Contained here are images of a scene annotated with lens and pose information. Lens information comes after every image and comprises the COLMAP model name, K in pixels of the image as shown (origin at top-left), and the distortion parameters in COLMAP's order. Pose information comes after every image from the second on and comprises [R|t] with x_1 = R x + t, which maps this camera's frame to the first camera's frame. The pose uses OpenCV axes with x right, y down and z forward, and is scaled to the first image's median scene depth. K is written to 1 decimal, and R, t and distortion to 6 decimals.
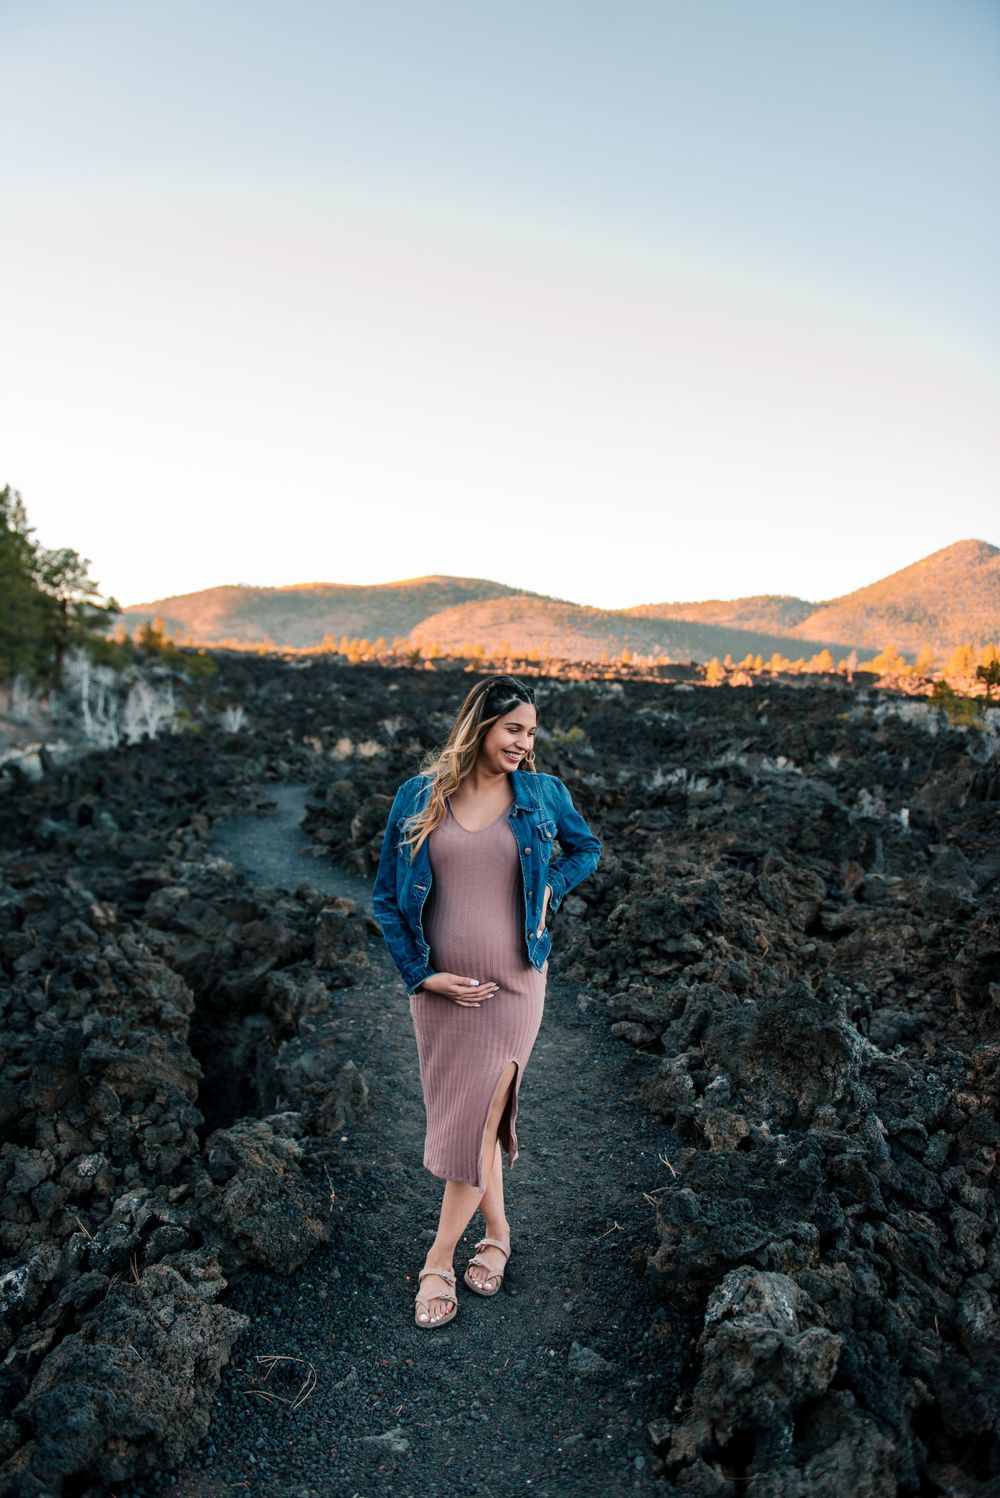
lens RADIAL K [[1059.5, 0, 496.6], [0, 1059.5, 752.3], [0, 0, 1]] dist [-0.009708, -0.003901]
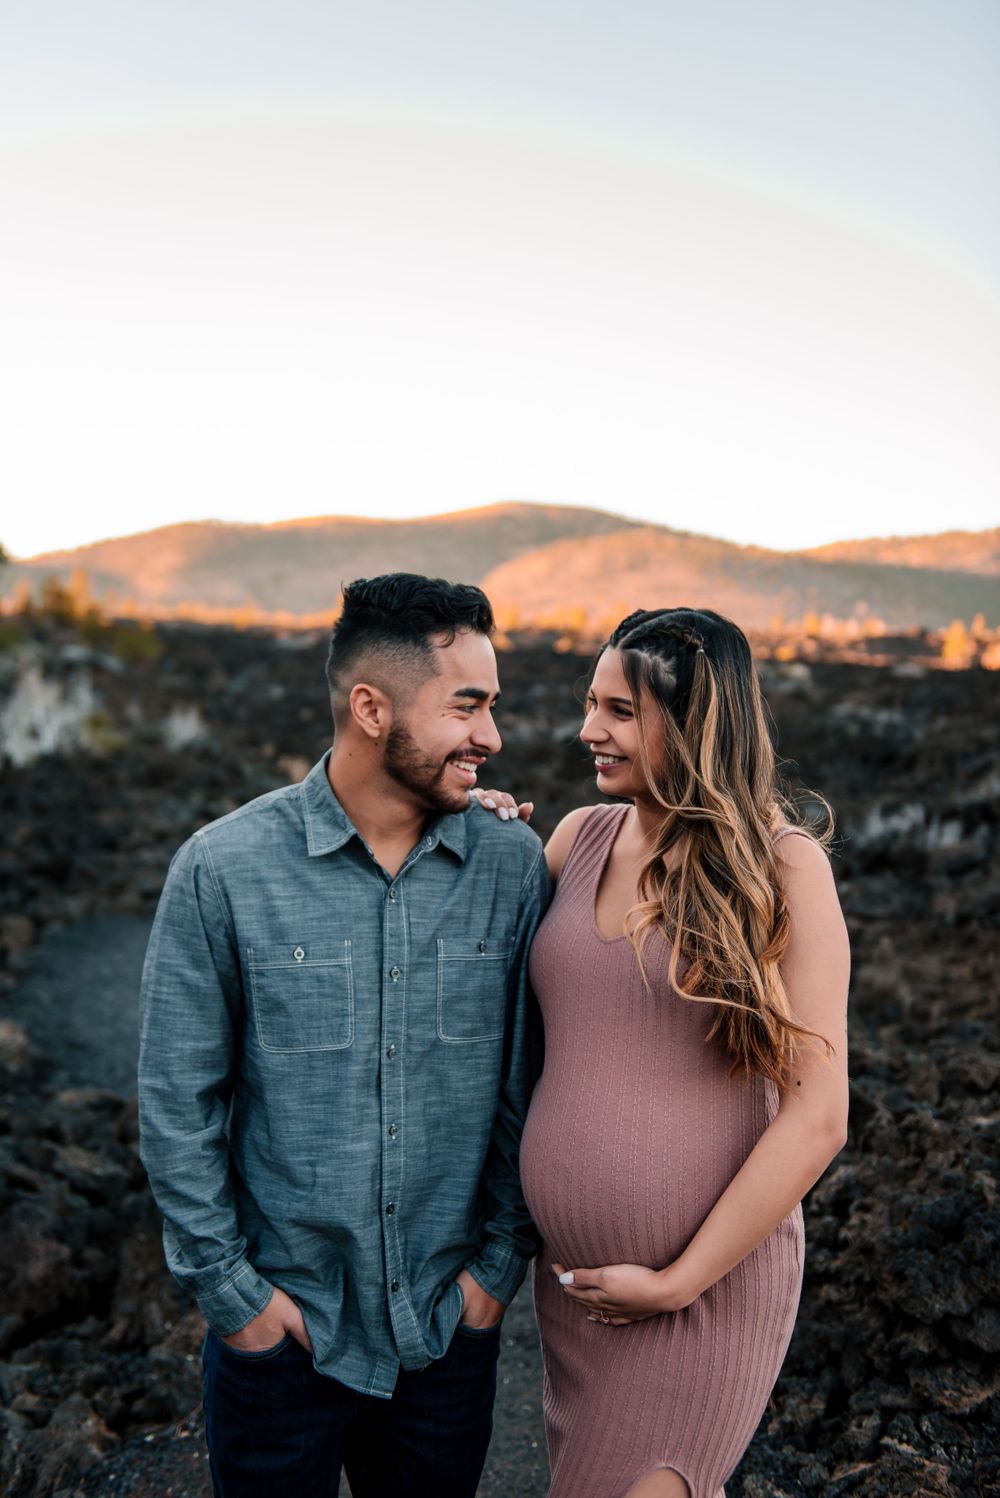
lens RADIAL K [[1652.2, 0, 500.0], [0, 1652.2, 749.0], [0, 0, 1]] dist [0.100013, 0.025647]
pose [[0.997840, -0.008222, -0.065169, 0.016815], [0.007170, 0.999841, -0.016347, -0.011022], [0.065293, 0.015845, 0.997740, 0.212281]]
